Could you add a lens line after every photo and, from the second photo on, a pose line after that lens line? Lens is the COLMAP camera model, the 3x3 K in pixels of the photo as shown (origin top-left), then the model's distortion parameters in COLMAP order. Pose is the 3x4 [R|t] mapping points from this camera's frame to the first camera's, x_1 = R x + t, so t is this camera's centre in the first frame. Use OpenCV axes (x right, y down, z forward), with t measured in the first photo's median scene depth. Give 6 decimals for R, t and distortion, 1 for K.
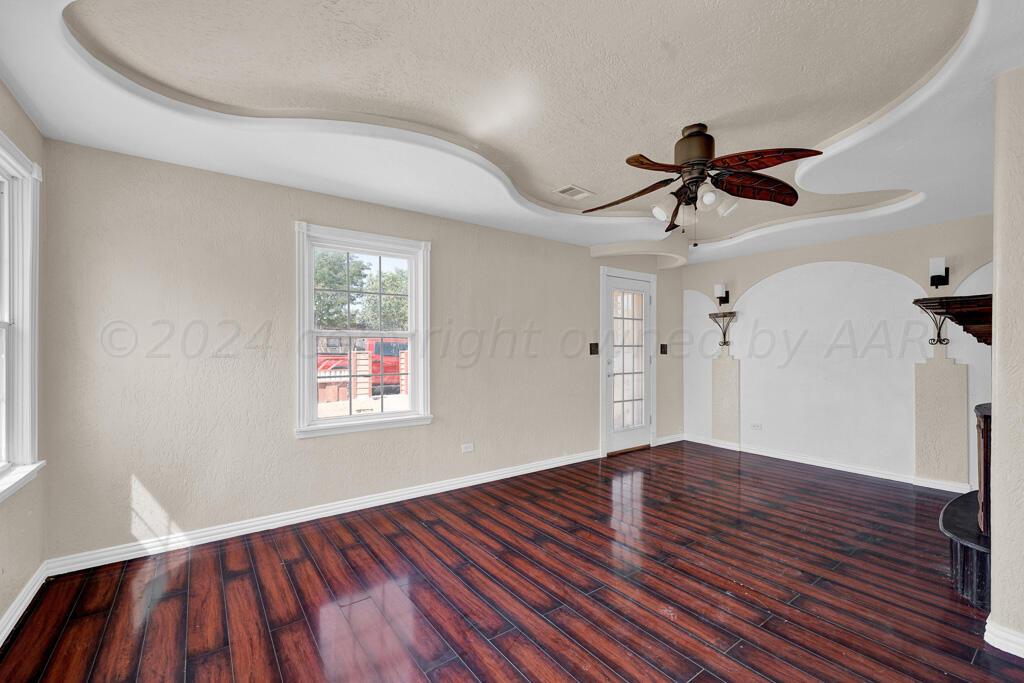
lens RADIAL K [[418.4, 0, 528.3], [0, 418.4, 340.5], [0, 0, 1]] dist [-0.000662, -0.000050]
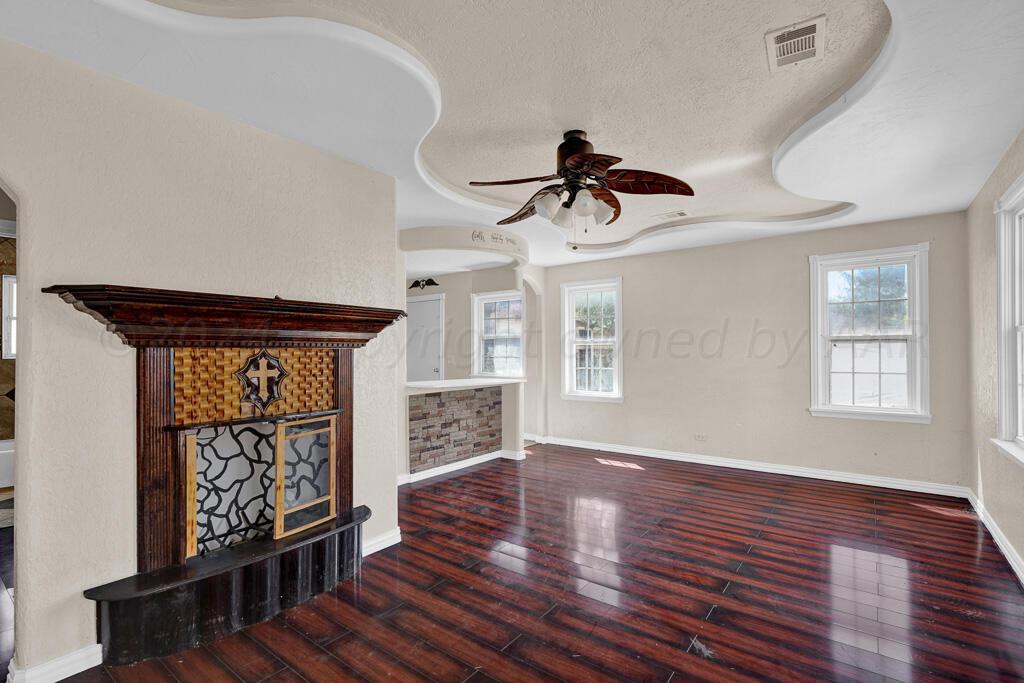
lens RADIAL K [[468.9, 0, 509.7], [0, 468.9, 355.1], [0, 0, 1]] dist [0.000473, 0.000068]
pose [[-0.965360, 0.006724, -0.260834, 0.842691], [0.010490, 0.999860, -0.013048, 0.040386], [0.260709, -0.015332, -0.965296, 2.048178]]
